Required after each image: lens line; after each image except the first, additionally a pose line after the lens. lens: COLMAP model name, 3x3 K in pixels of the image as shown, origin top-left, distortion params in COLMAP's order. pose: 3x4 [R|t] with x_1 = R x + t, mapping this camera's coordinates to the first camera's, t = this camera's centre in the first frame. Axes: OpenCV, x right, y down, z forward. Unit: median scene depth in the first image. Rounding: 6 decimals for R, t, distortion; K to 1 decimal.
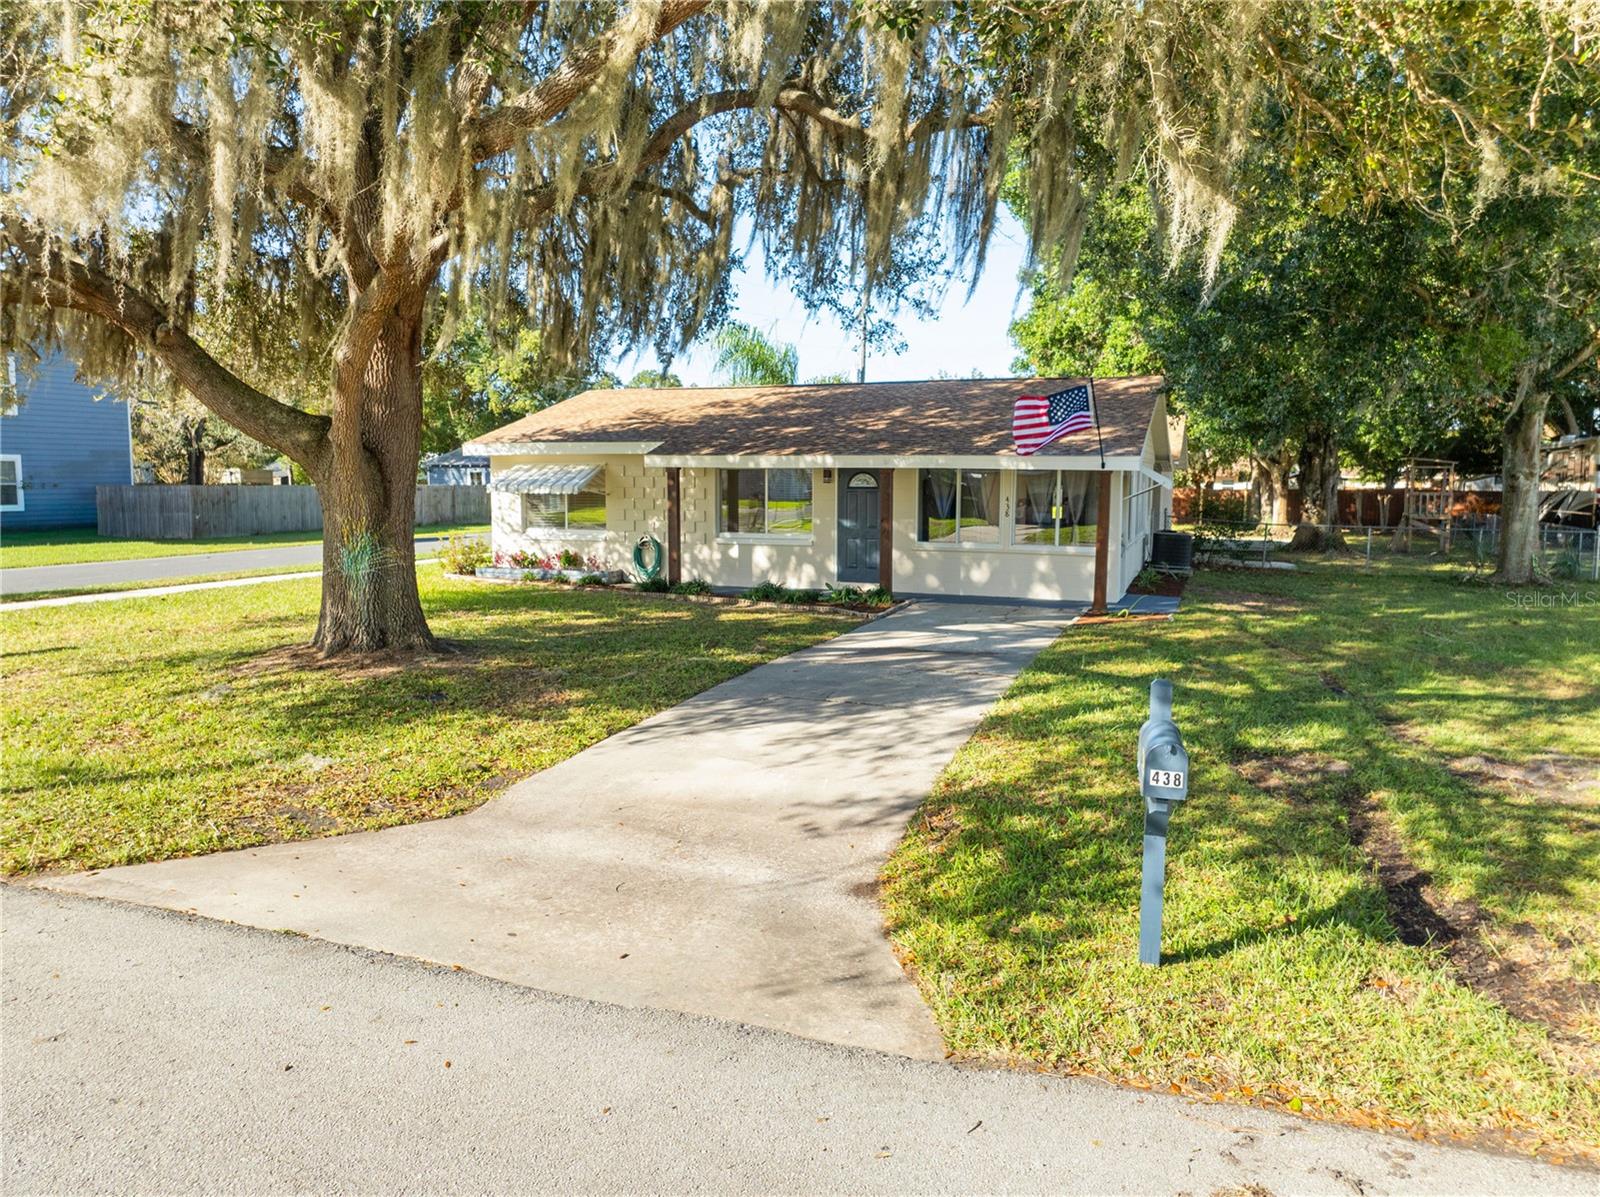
lens RADIAL K [[1128.2, 0, 796.2], [0, 1128.2, 594.2], [0, 0, 1]] dist [-0.043951, 0.005344]
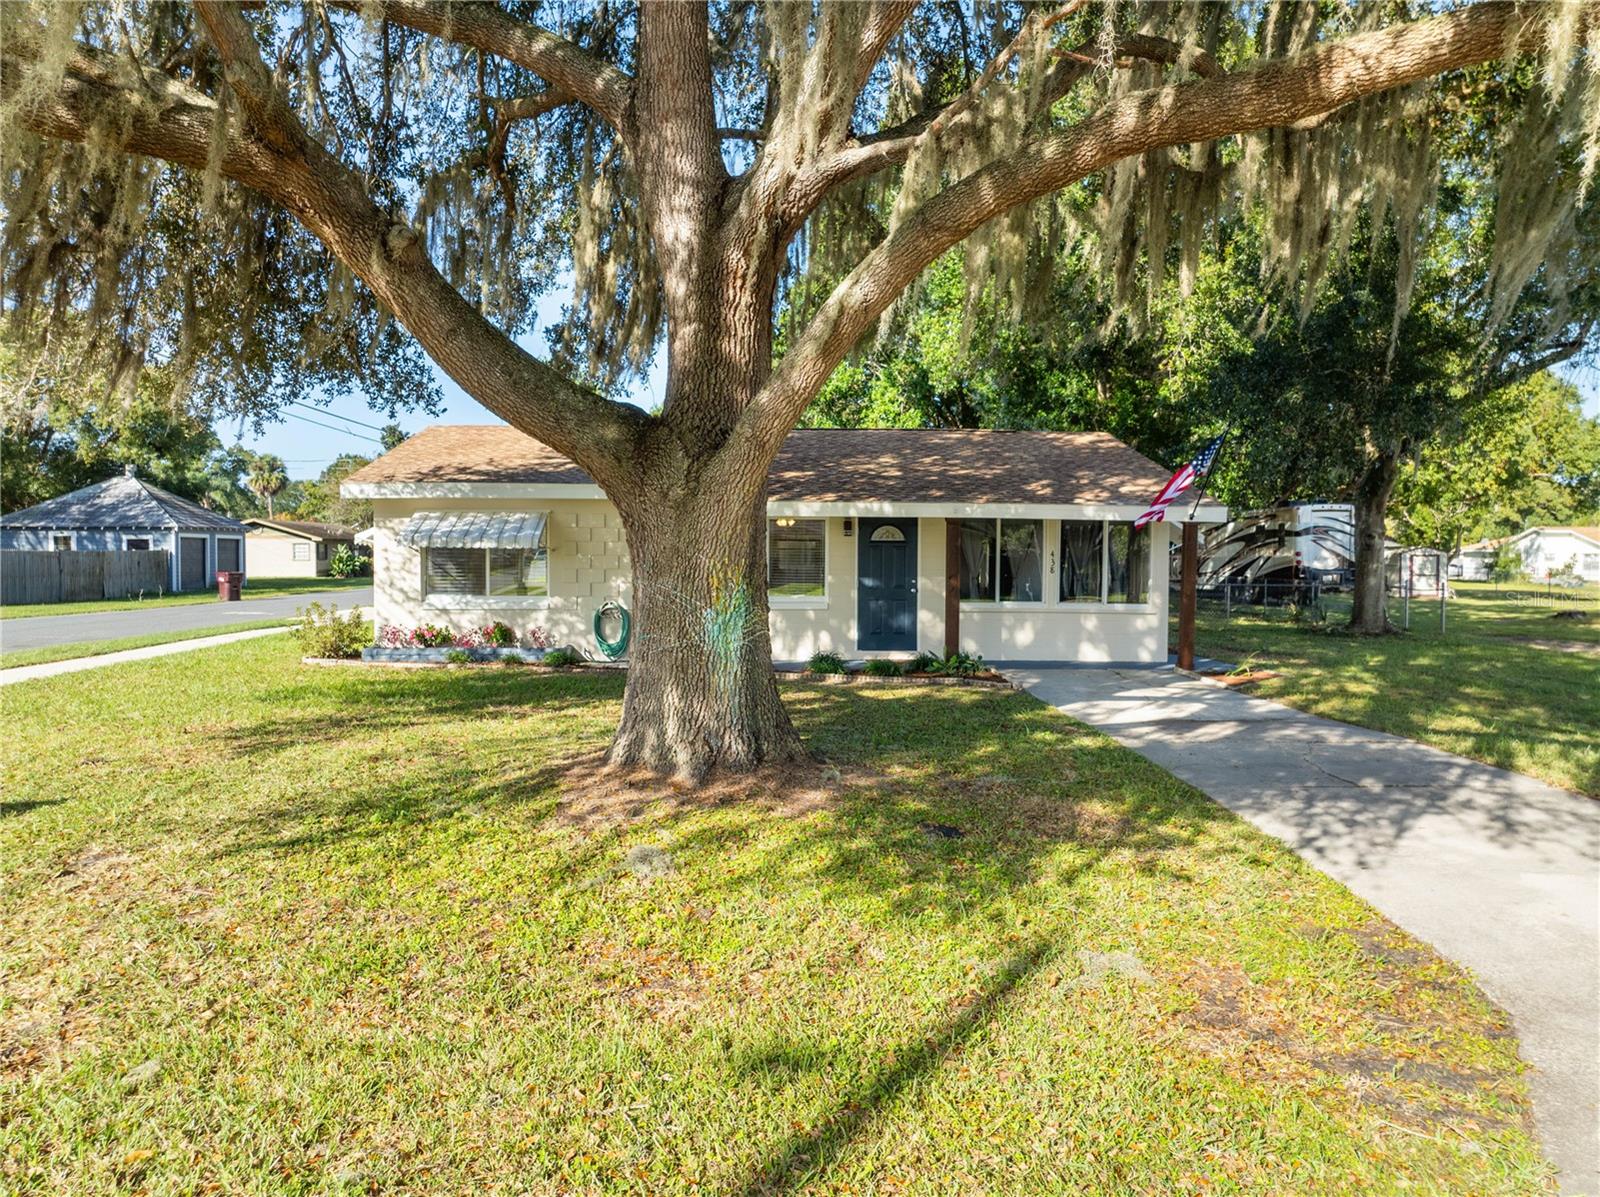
lens RADIAL K [[1128.2, 0, 806.1], [0, 1128.2, 600.1], [0, 0, 1]] dist [-0.043951, 0.005344]
pose [[0.915811, -0.015018, 0.401329, -0.352136], [0.039154, 0.997879, -0.052007, -0.005967], [-0.399697, 0.063342, 0.914456, 0.227671]]
